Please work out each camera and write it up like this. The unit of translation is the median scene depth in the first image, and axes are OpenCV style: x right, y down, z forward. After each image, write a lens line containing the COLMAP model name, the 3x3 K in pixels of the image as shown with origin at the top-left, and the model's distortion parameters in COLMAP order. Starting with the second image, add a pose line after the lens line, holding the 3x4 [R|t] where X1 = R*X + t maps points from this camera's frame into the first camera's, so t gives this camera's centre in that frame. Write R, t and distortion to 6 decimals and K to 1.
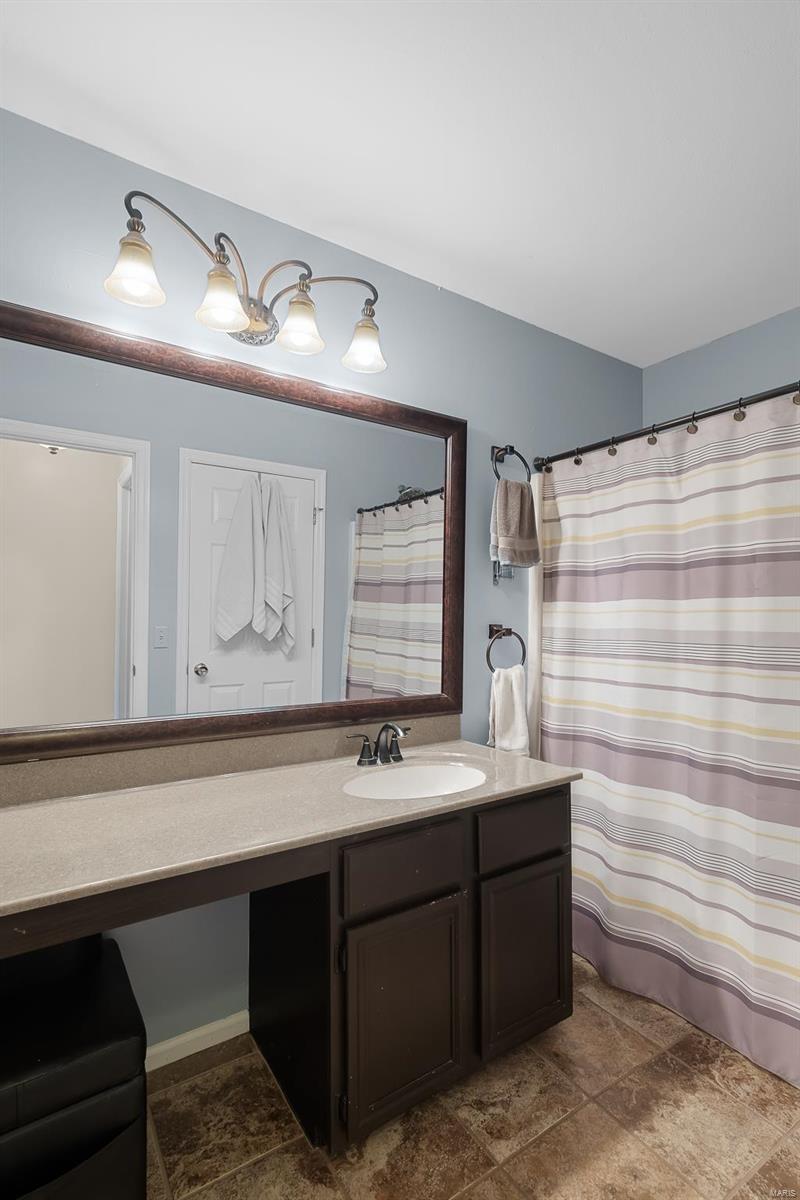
lens RADIAL K [[564.9, 0, 398.6], [0, 564.9, 611.5], [0, 0, 1]] dist [0.001641, 0.001096]
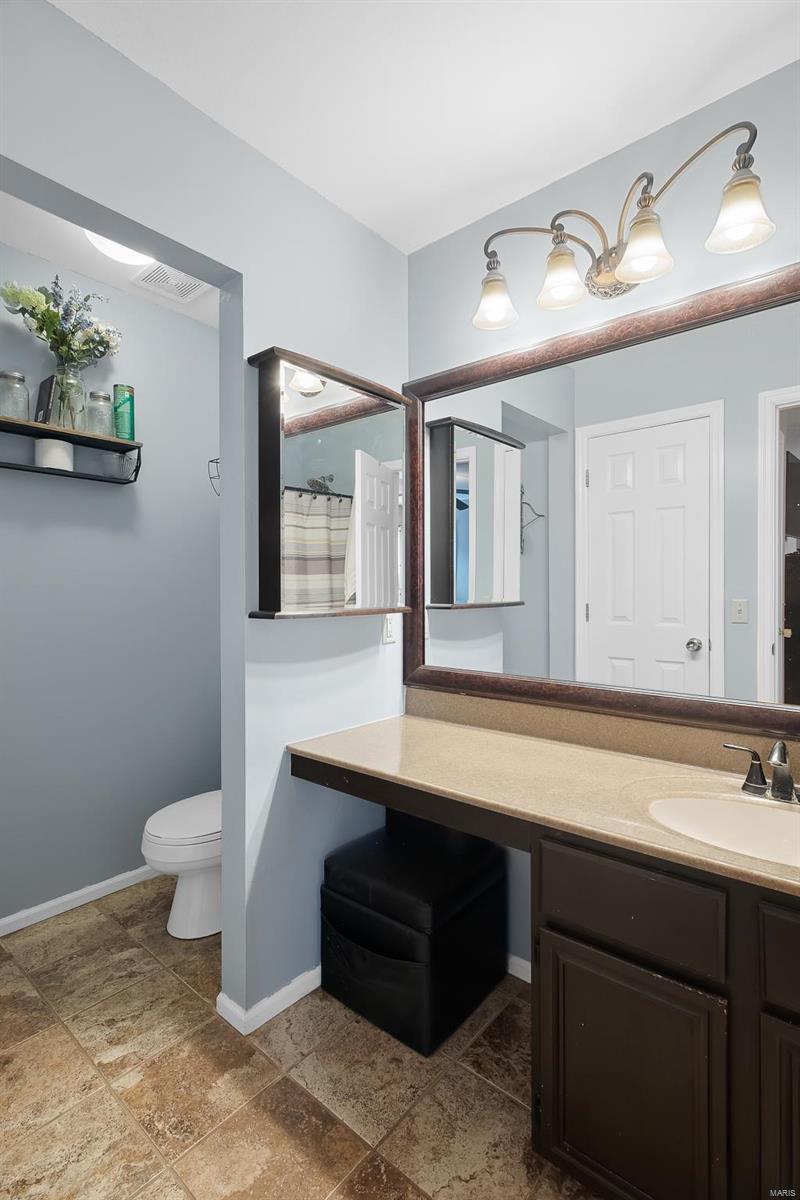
lens RADIAL K [[576.1, 0, 399.0], [0, 576.1, 595.6], [0, 0, 1]] dist [-0.000911, 0.000722]
pose [[0.278397, 0.000824, -0.960466, 0.689852], [0.012490, 0.999912, 0.004478, 0.015511], [0.960385, -0.013243, 0.278362, 0.481189]]
